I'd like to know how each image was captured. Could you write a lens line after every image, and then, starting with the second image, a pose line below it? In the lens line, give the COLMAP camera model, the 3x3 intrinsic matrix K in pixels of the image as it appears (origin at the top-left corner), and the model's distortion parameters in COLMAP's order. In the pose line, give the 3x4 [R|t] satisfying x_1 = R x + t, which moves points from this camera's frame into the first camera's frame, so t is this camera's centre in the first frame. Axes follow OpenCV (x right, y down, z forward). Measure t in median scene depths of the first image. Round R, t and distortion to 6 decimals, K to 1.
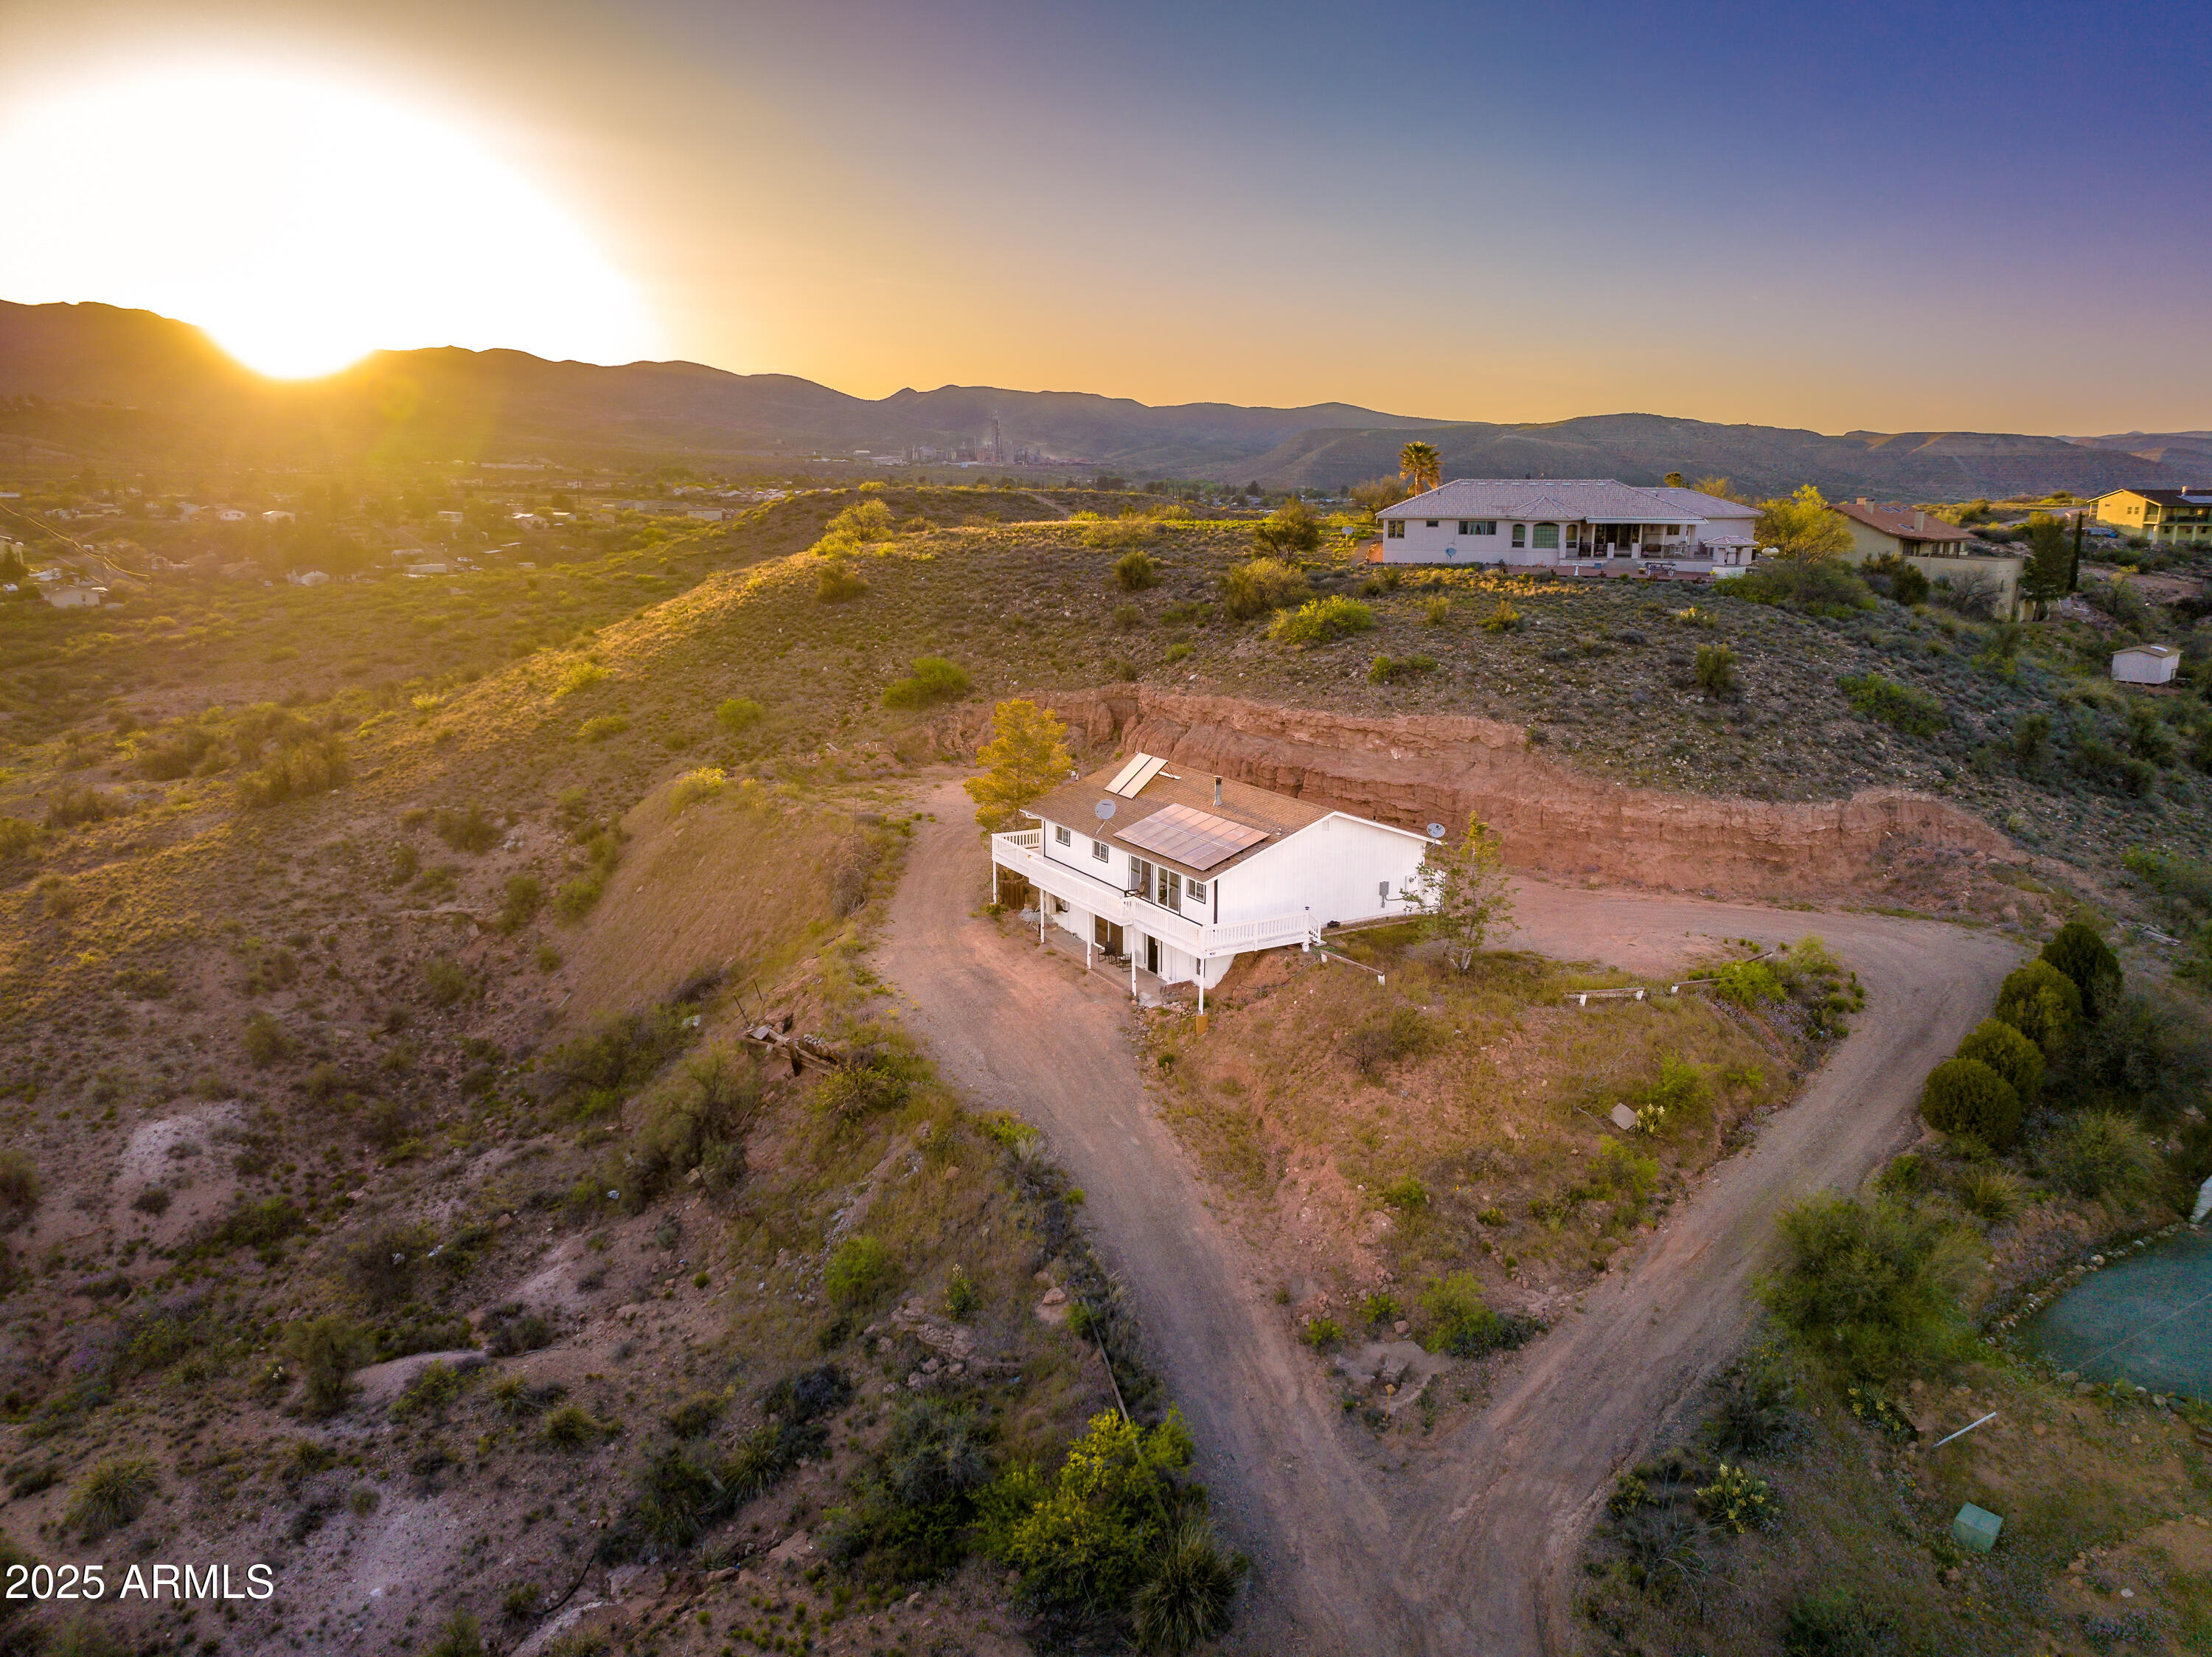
lens RADIAL K [[1548.2, 0, 1106.0], [0, 1548.2, 828.5], [0, 0, 1]] dist [-0.025475, -0.002288]
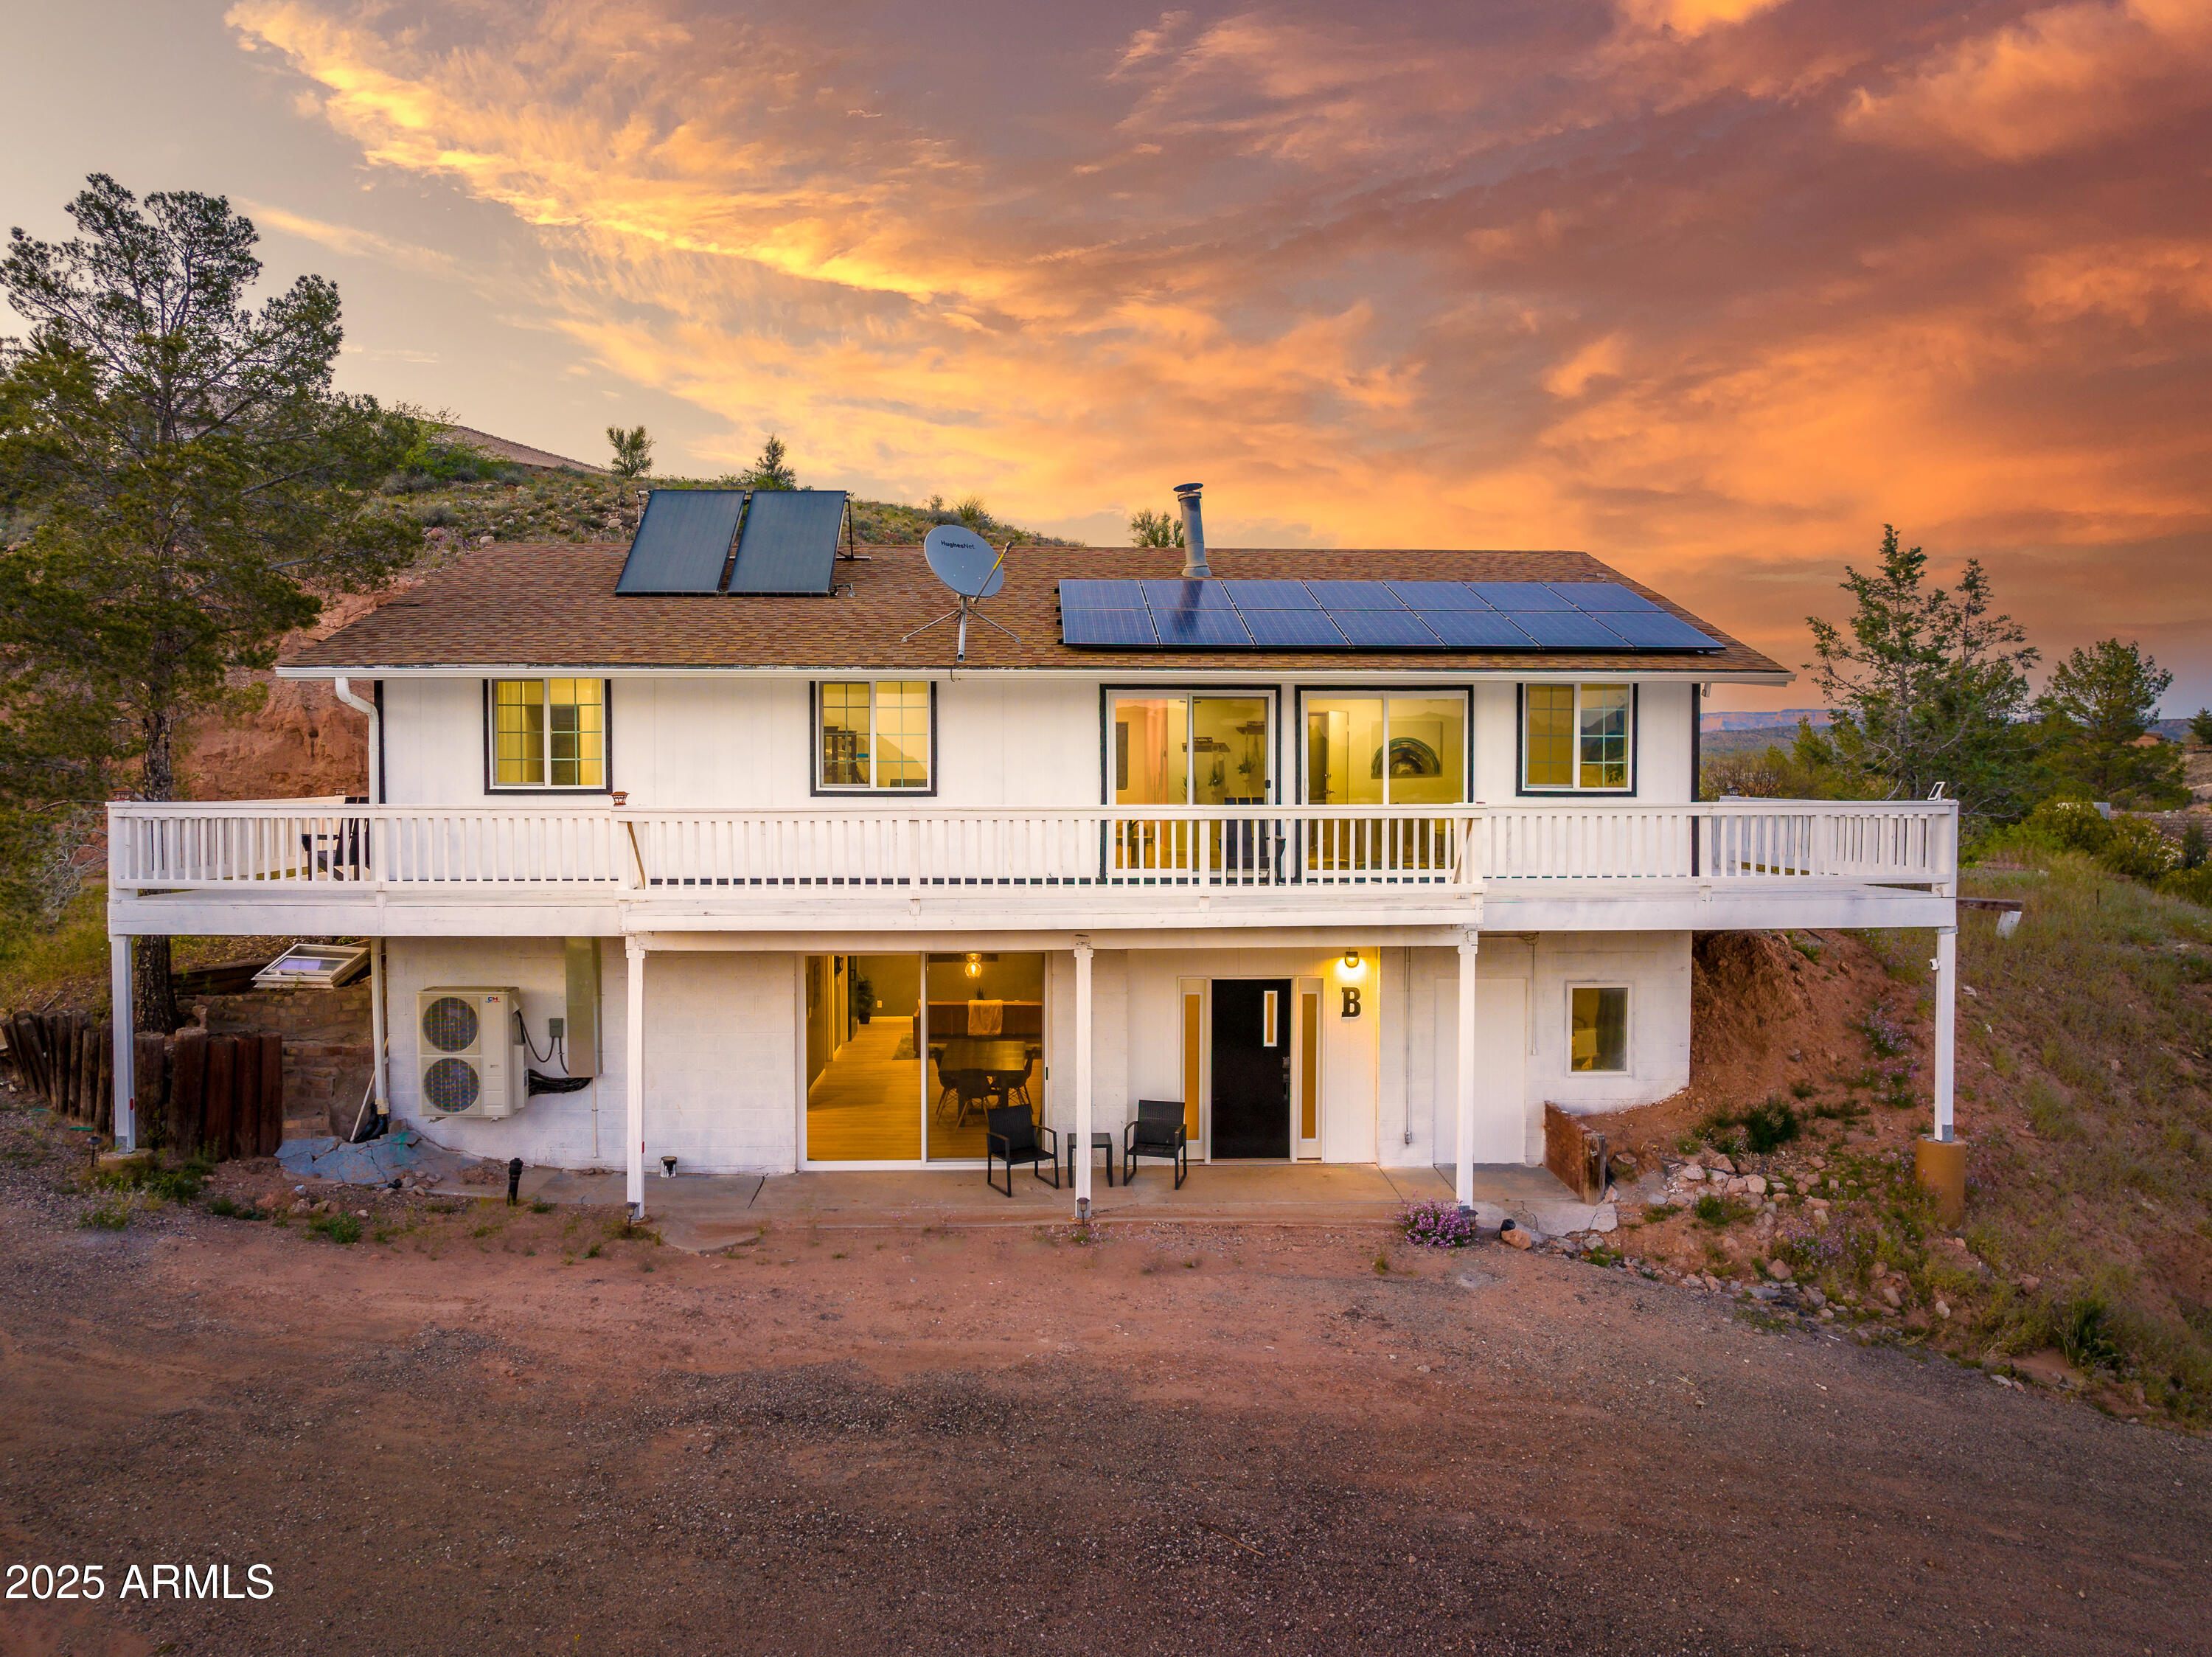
lens RADIAL K [[1548.2, 0, 1106.0], [0, 1548.2, 828.5], [0, 0, 1]] dist [-0.025475, -0.002288]
pose [[0.449528, -0.027310, 0.892849, -0.211869], [0.193874, 0.978689, -0.067675, 0.050462], [-0.871973, 0.203522, 0.445243, 0.883116]]
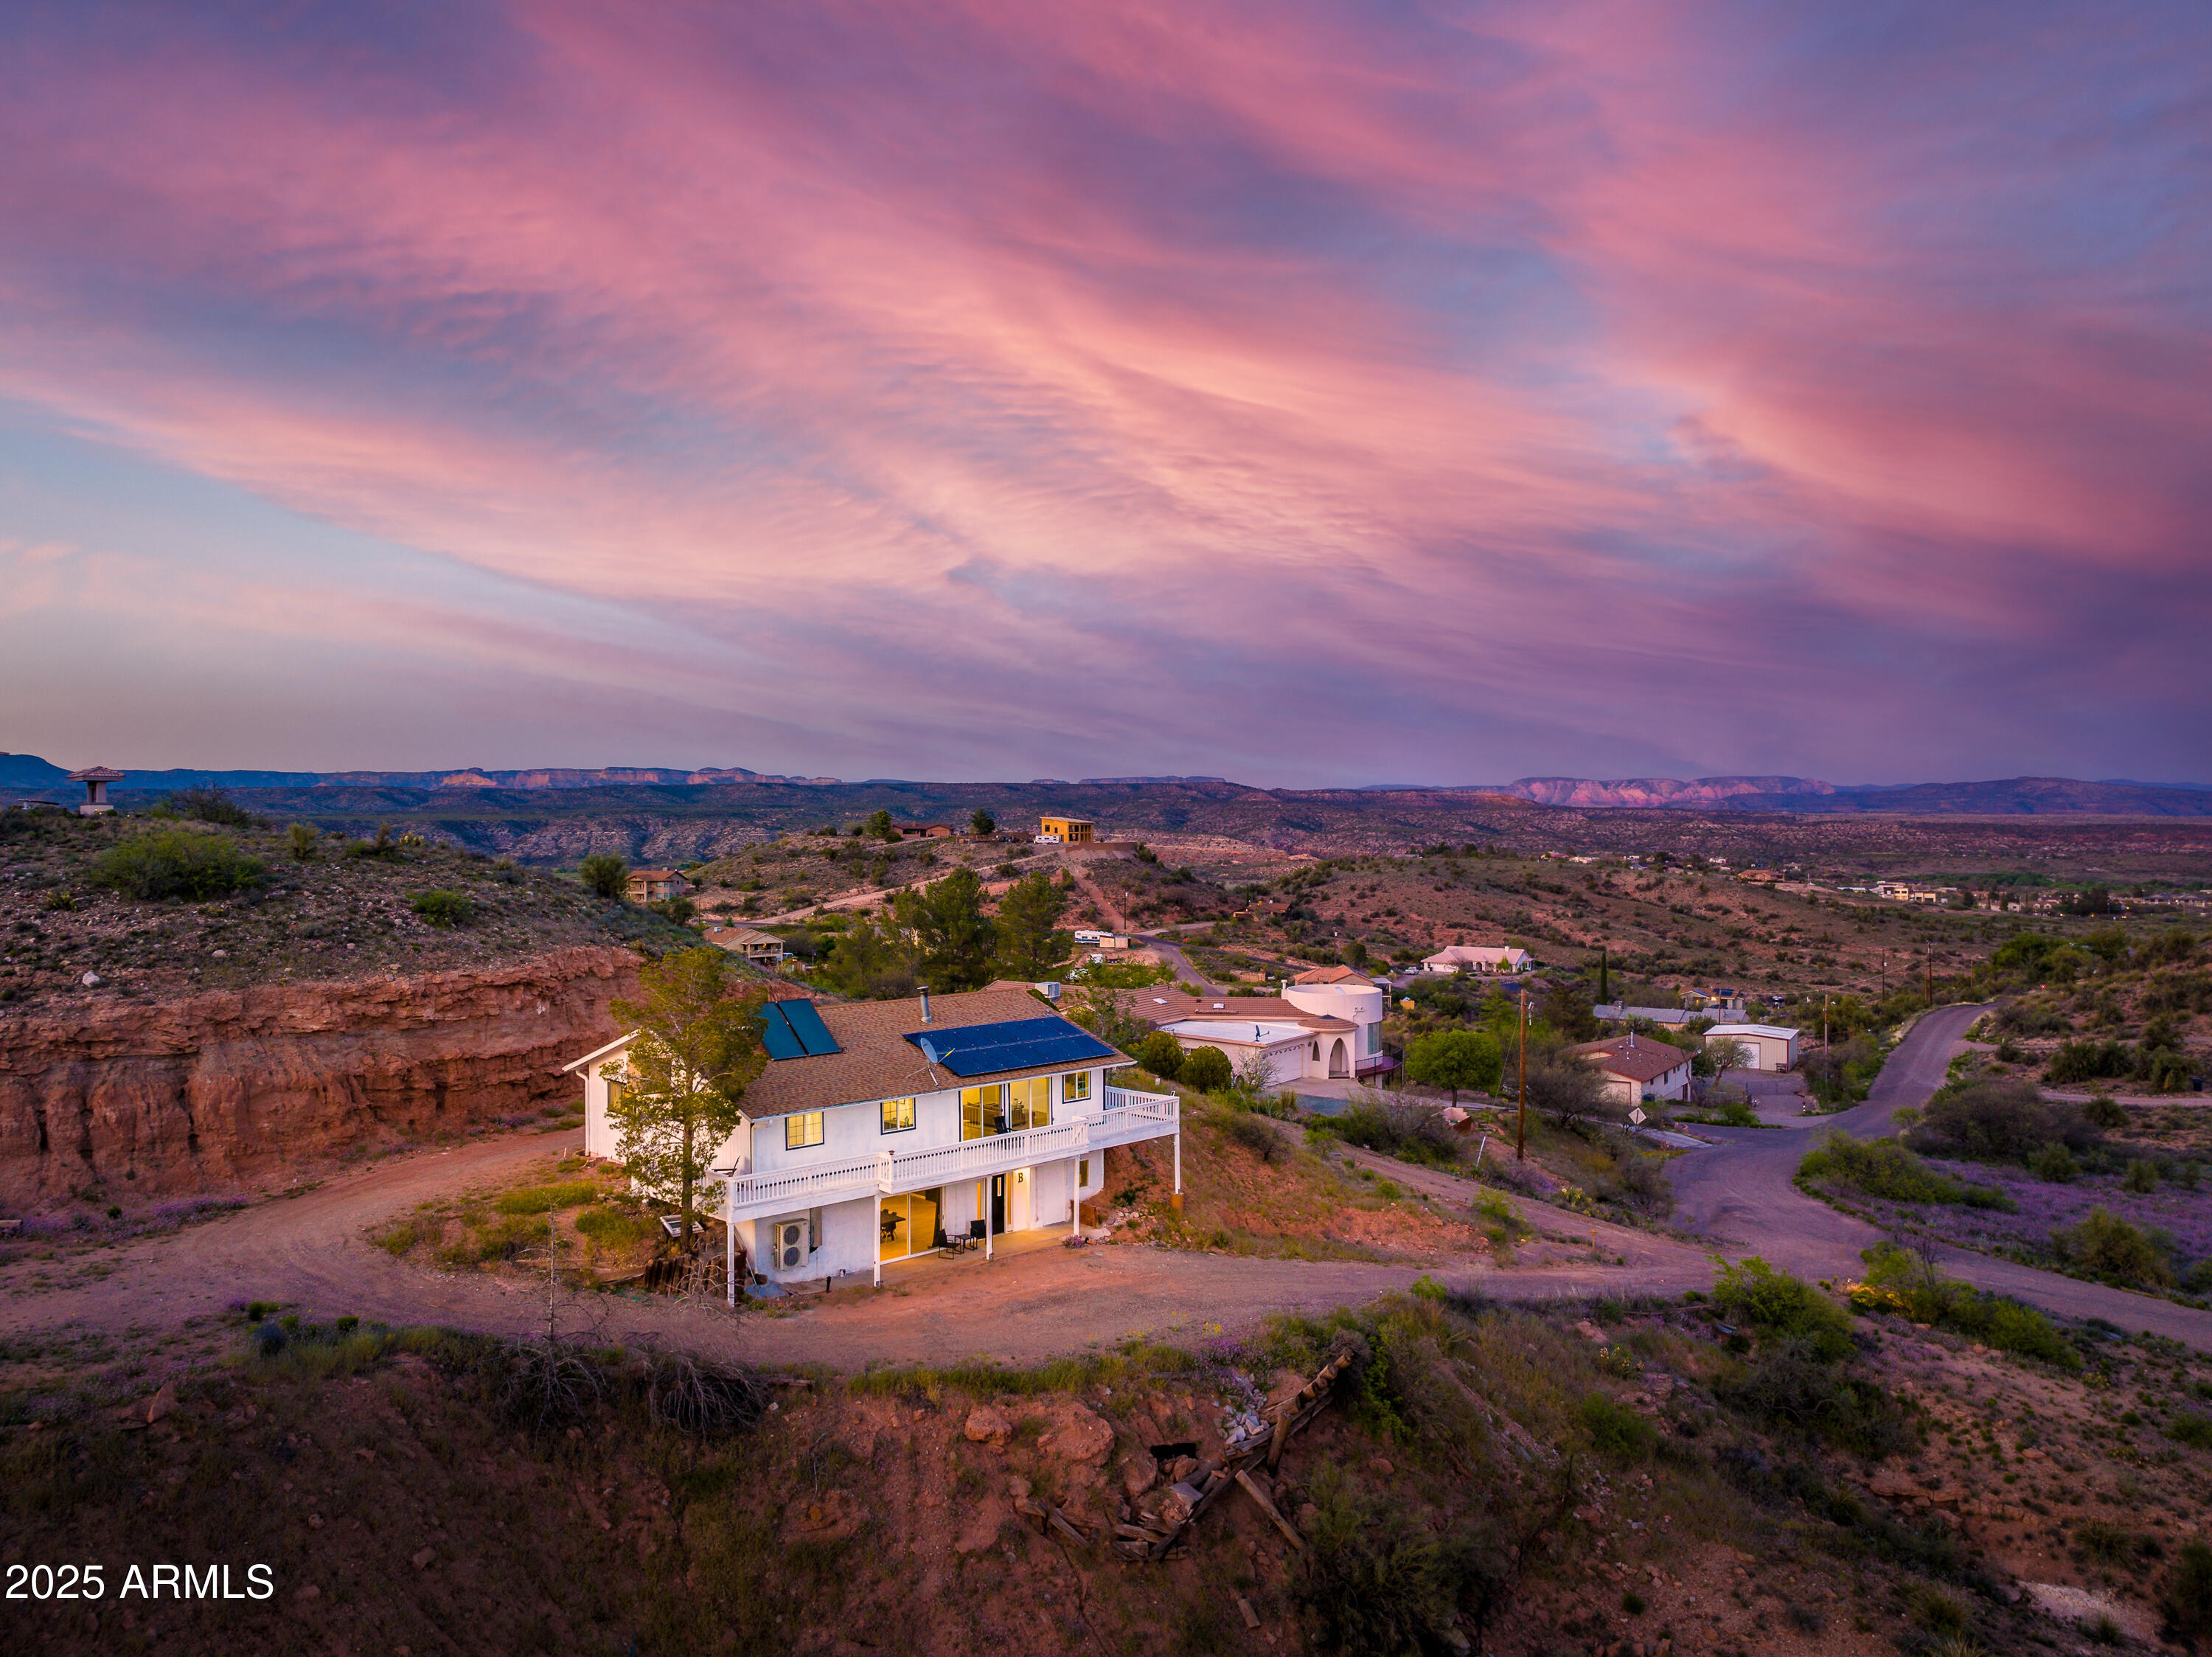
lens RADIAL K [[1545.4, 0, 1106.0], [0, 1545.4, 828.5], [0, 0, 1]] dist [-0.036539, -0.004889]
pose [[-0.256606, 0.003779, 0.966509, -0.736319], [0.216062, 0.974910, 0.053552, -0.137114], [-0.942057, 0.222567, -0.250984, 1.085526]]
